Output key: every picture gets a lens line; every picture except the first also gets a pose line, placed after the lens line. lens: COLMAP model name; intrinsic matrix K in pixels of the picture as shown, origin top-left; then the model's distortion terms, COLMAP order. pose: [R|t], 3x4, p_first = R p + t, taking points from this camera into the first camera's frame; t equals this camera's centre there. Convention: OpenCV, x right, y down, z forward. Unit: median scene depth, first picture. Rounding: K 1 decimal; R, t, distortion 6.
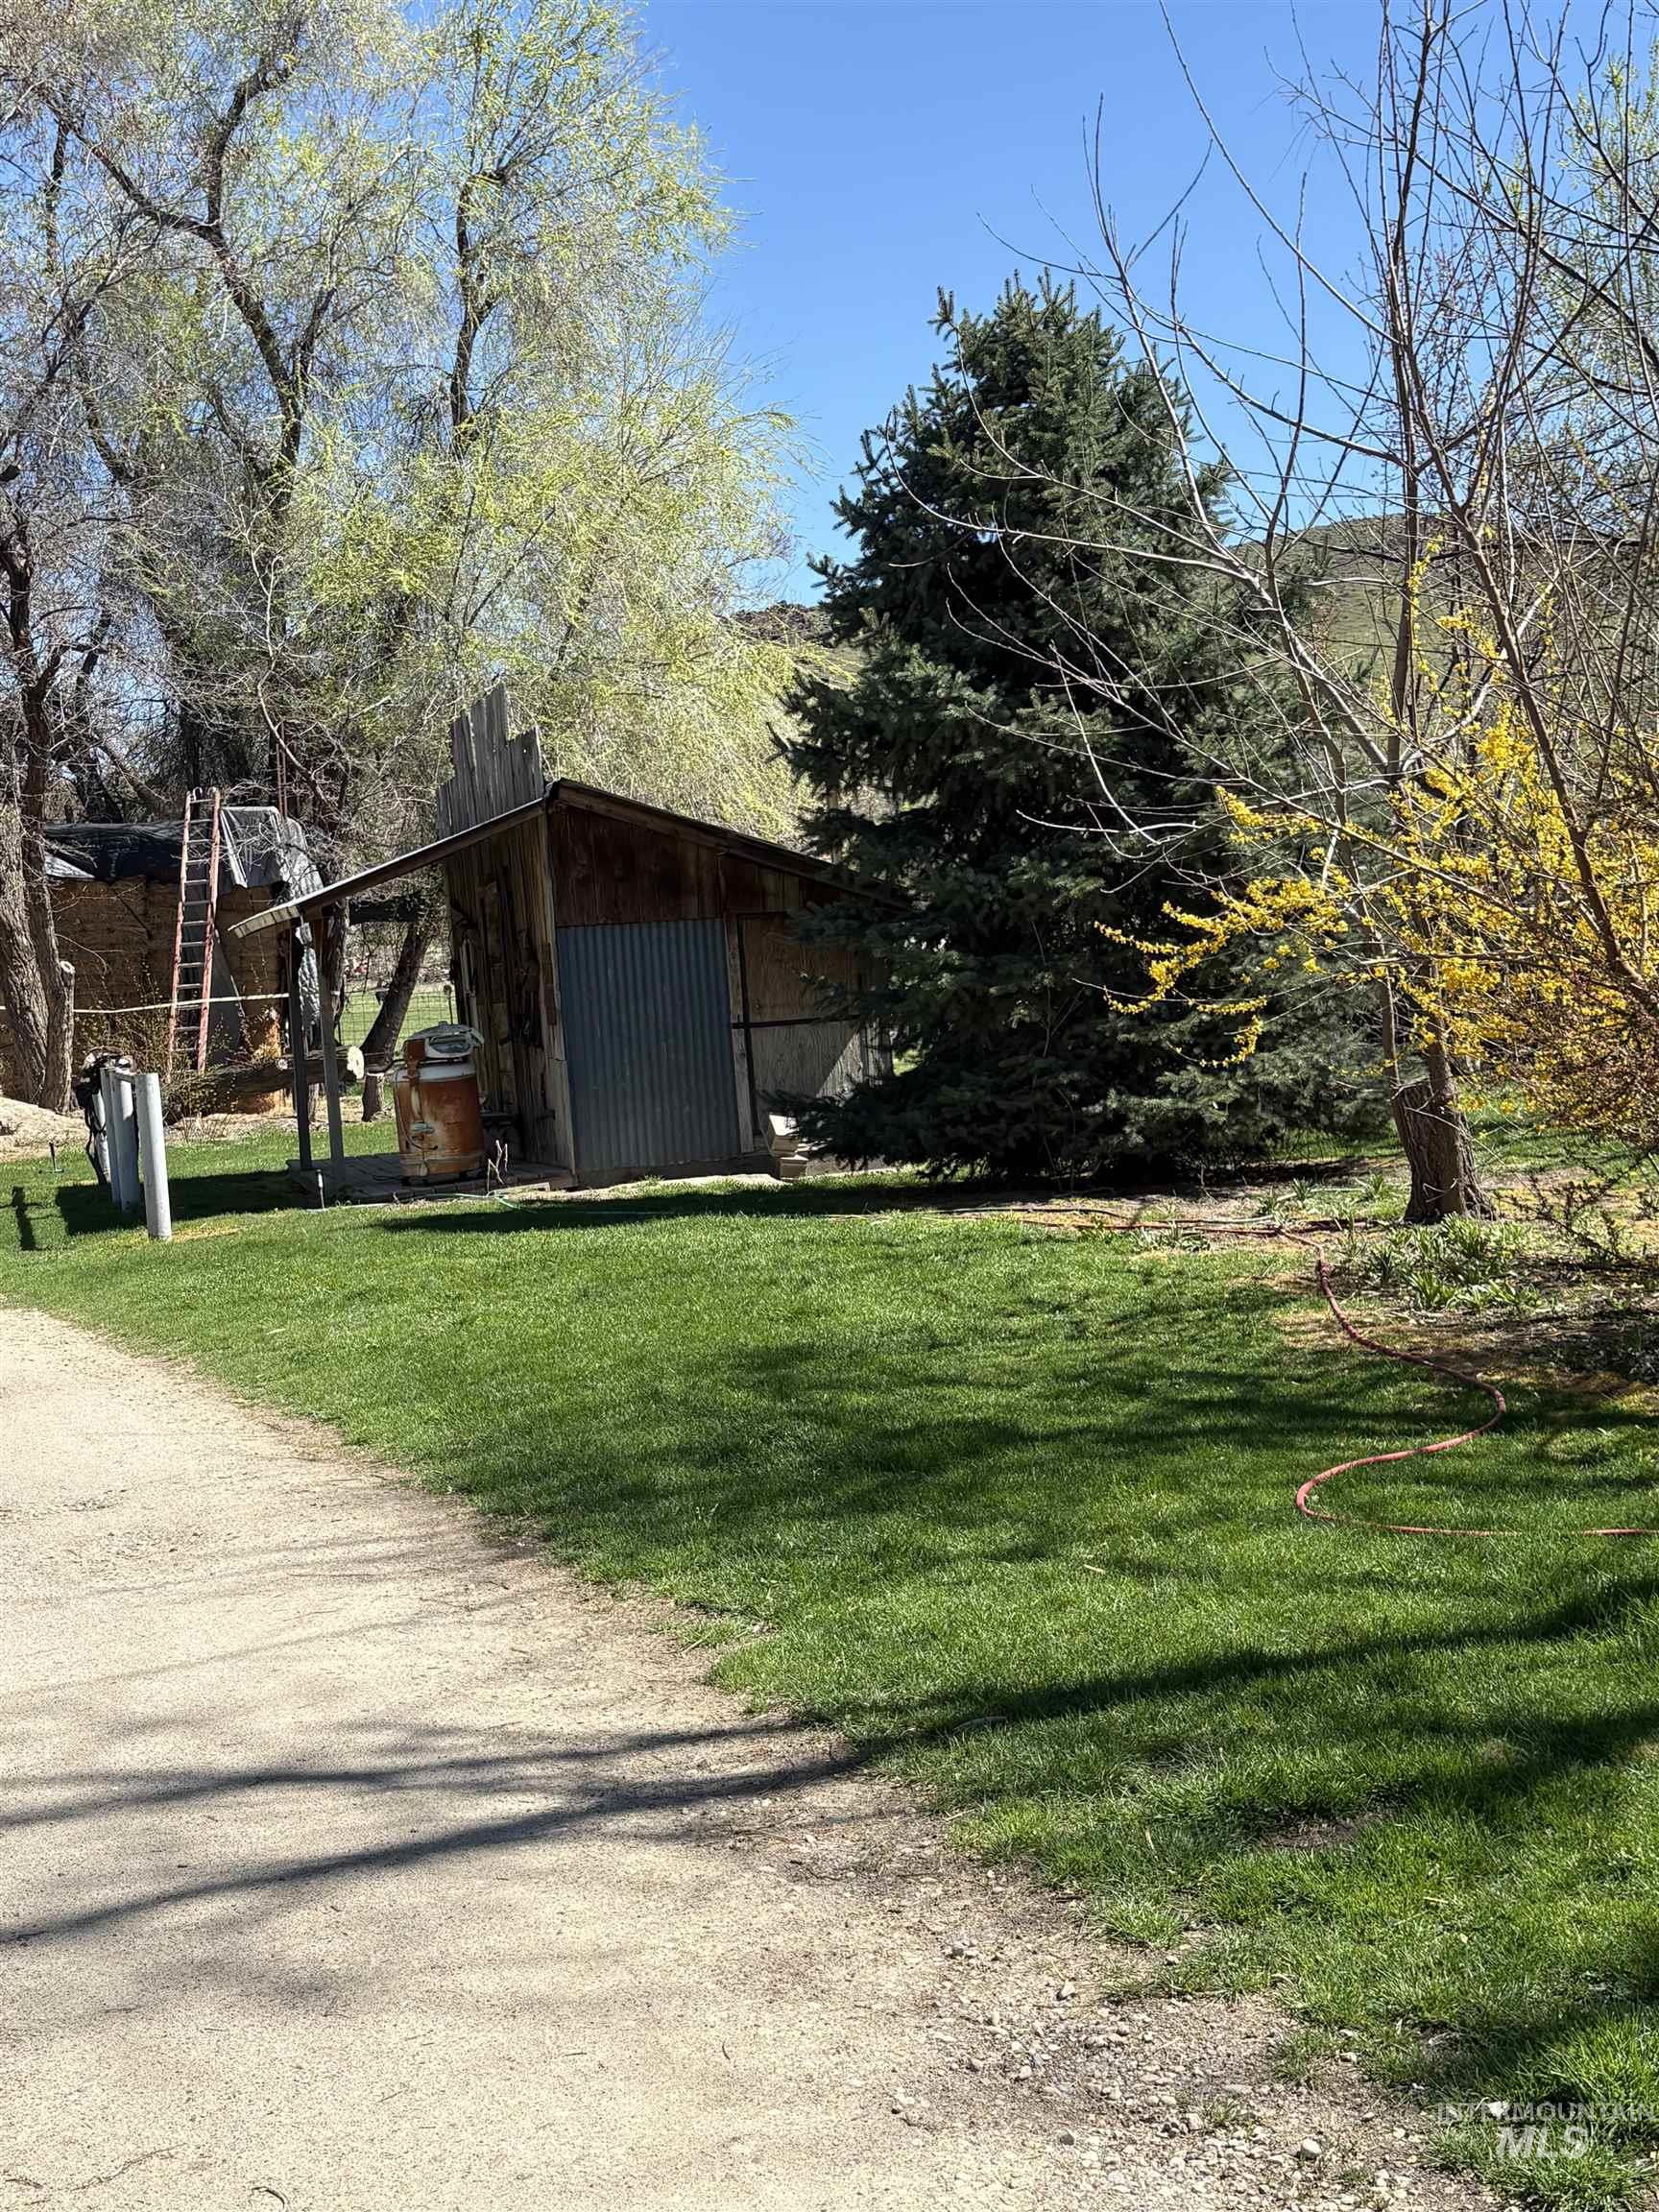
lens RADIAL K [[2633.2, 0, 828.4], [0, 2633.2, 1112.7], [0, 0, 1]] dist [0.023526, 0.000000]
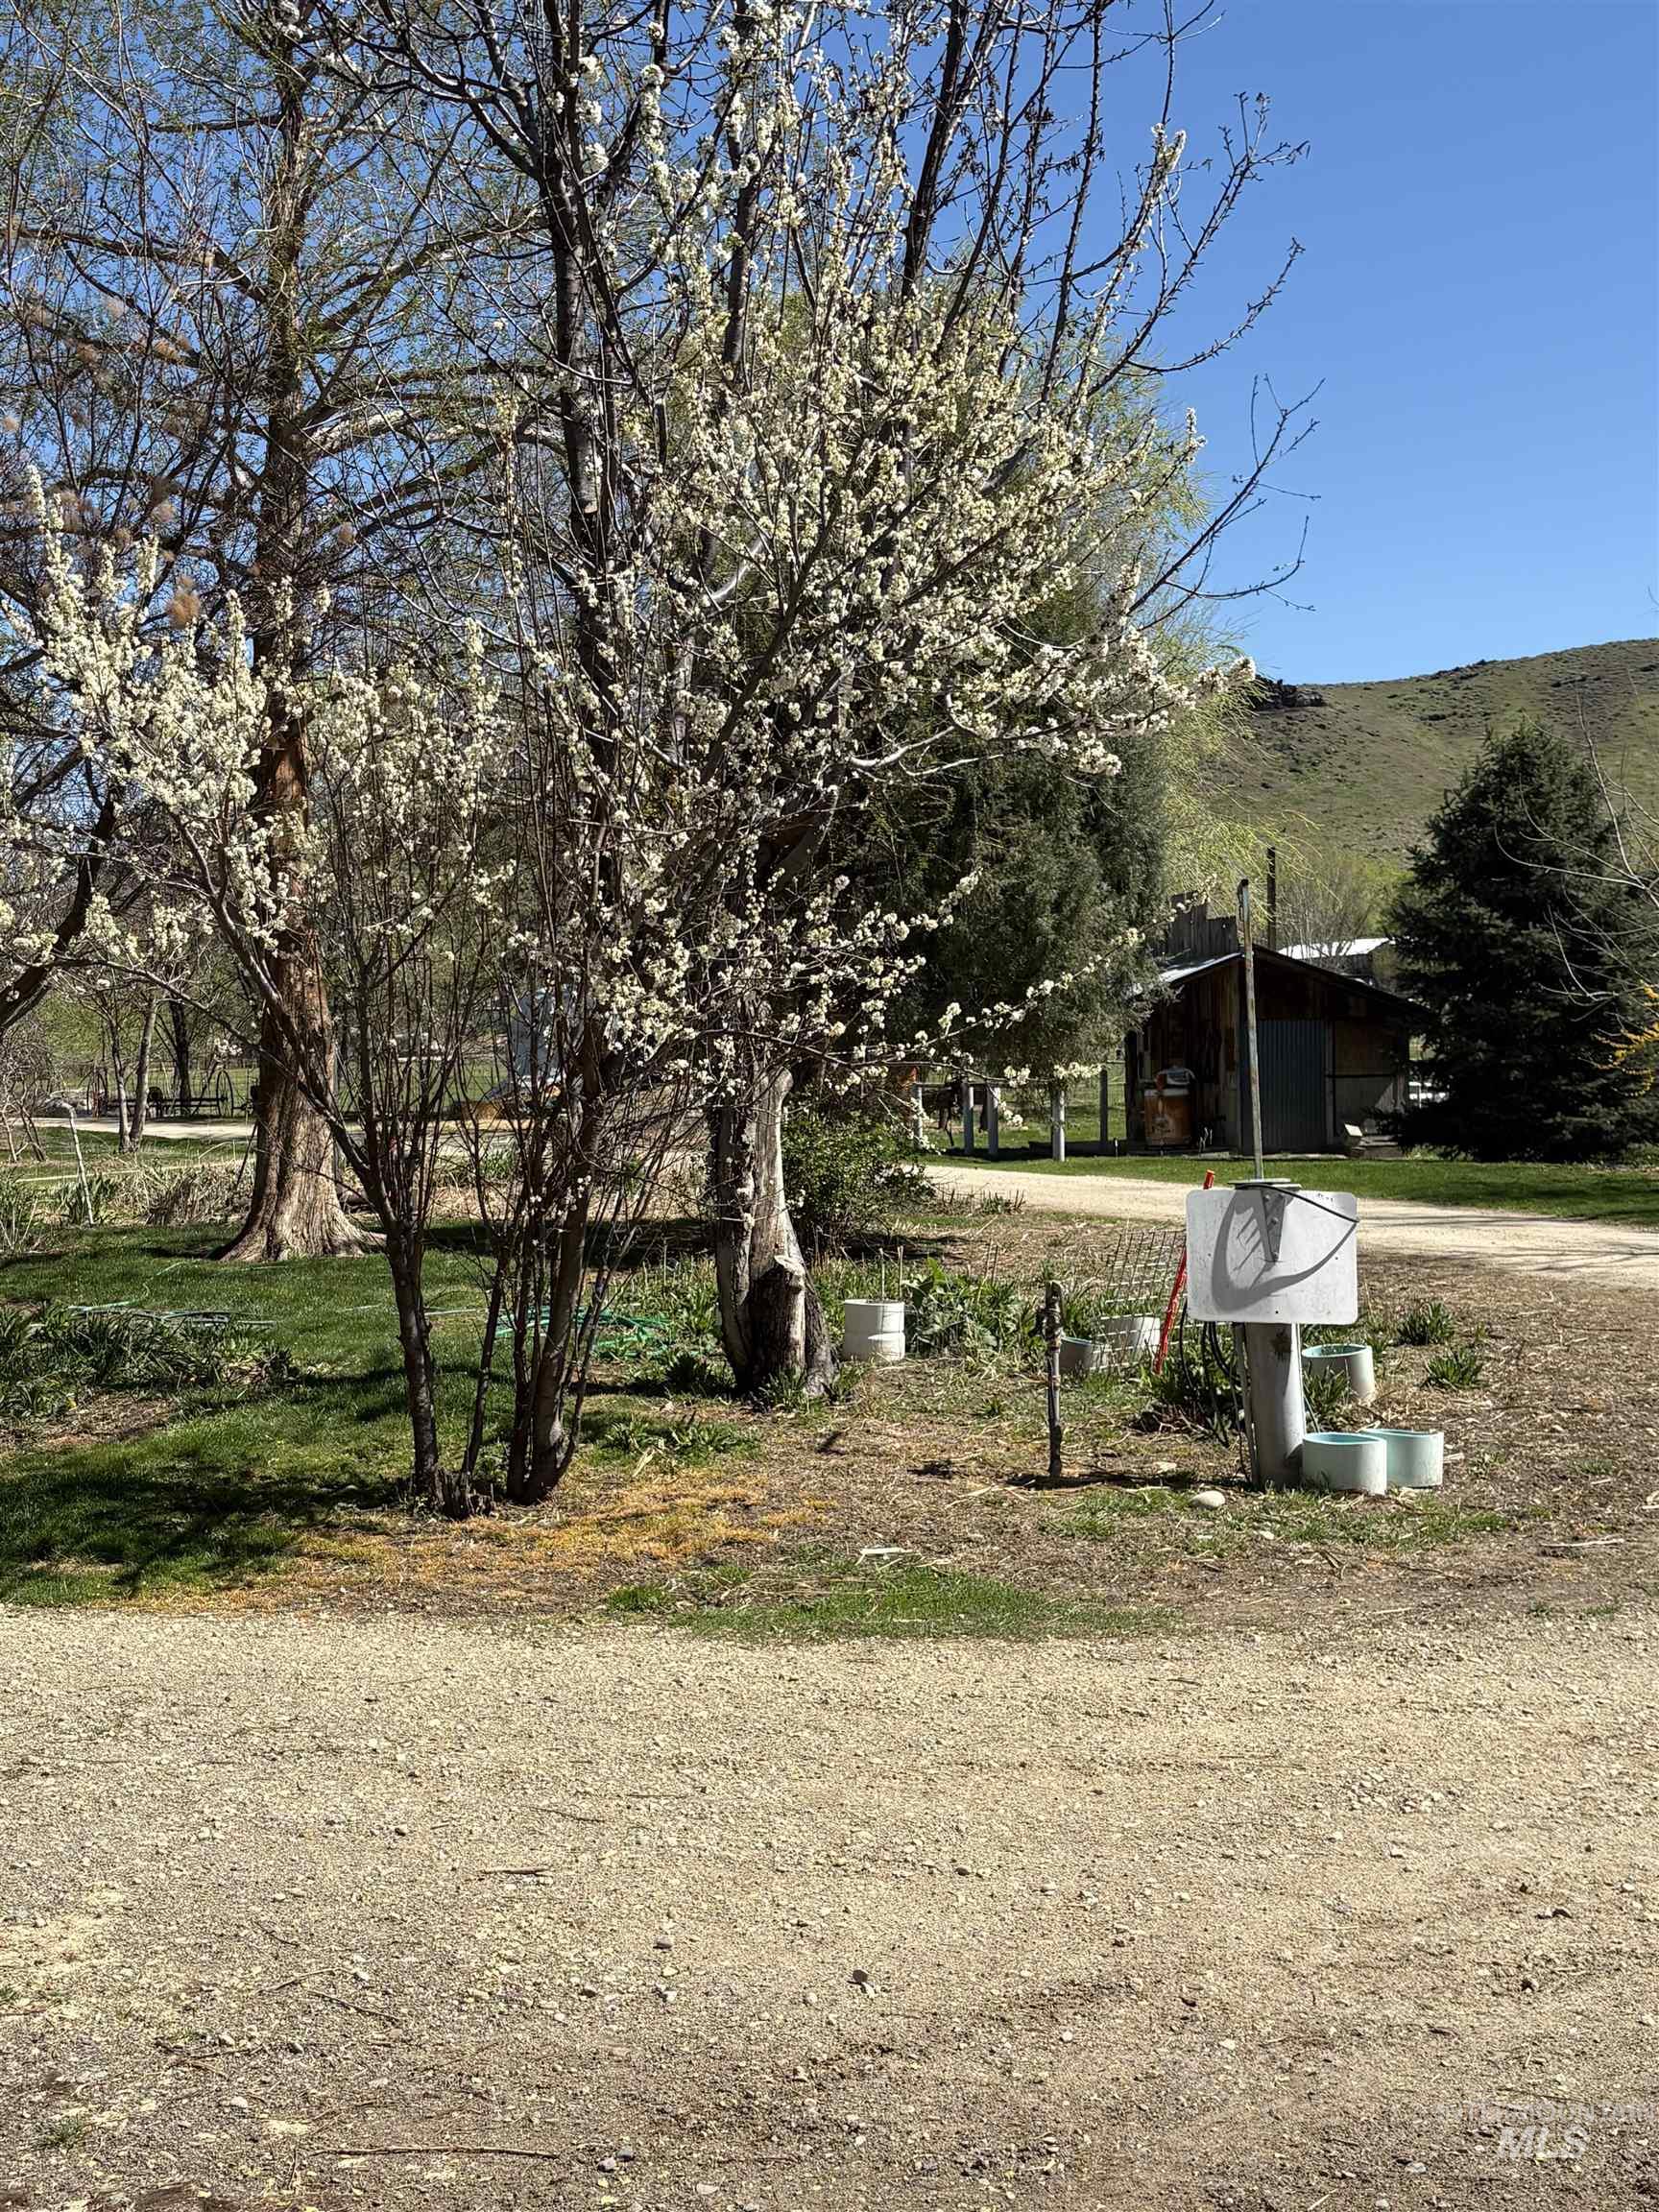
lens RADIAL K [[2633.2, 0, 830.3], [0, 2633.2, 1099.2], [0, 0, 1]] dist [0.023526, 0.000000]
pose [[0.995249, 0.055487, -0.080007, -0.303016], [-0.058293, 0.997748, -0.033168, 0.084635], [0.077986, 0.037675, 0.996242, -1.148022]]
